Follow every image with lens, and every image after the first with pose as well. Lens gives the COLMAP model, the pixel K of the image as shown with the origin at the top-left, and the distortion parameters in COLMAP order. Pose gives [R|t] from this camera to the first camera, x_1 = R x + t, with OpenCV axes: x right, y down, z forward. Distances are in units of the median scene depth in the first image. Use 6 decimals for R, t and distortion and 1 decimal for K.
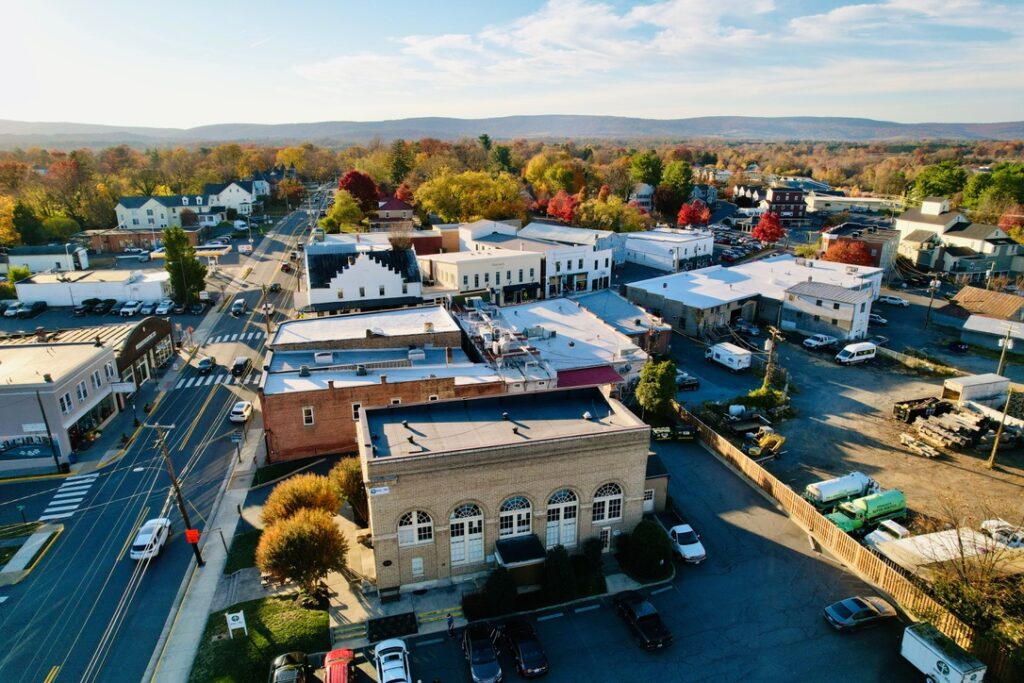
lens RADIAL K [[629.0, 0, 512.0], [0, 629.0, 341.5], [0, 0, 1]] dist [-0.064111, 0.052893]
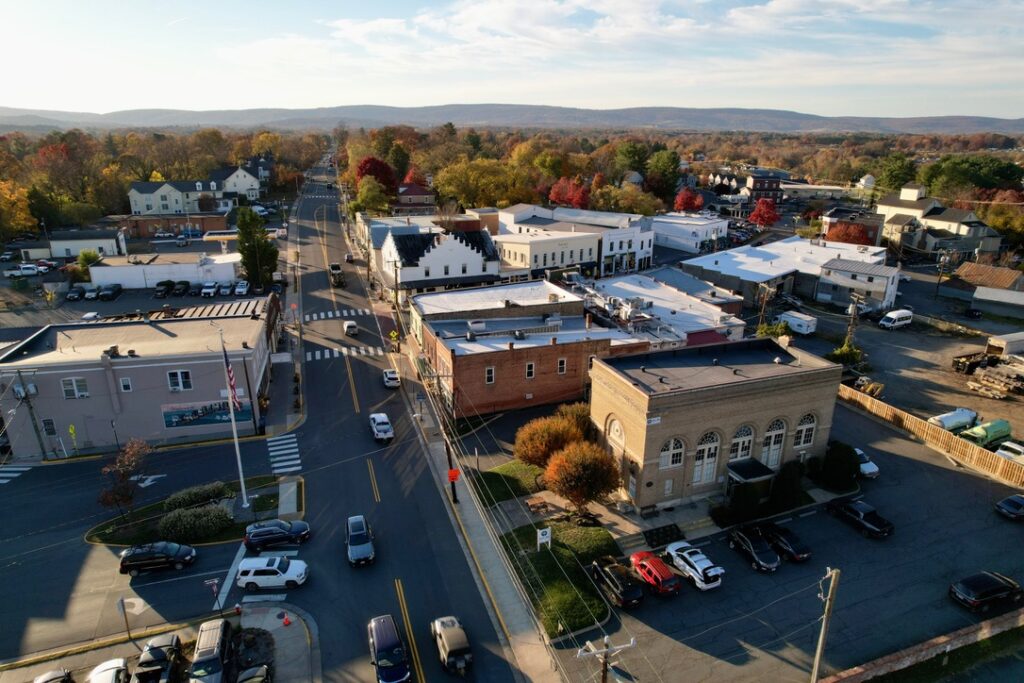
lens RADIAL K [[629.0, 0, 512.0], [0, 629.0, 341.5], [0, 0, 1]] dist [-0.064111, 0.052893]
pose [[0.995833, -0.020106, 0.088954, -0.214306], [0.018672, 0.999682, 0.016930, 0.023320], [-0.089266, -0.015199, 0.995892, -0.057581]]
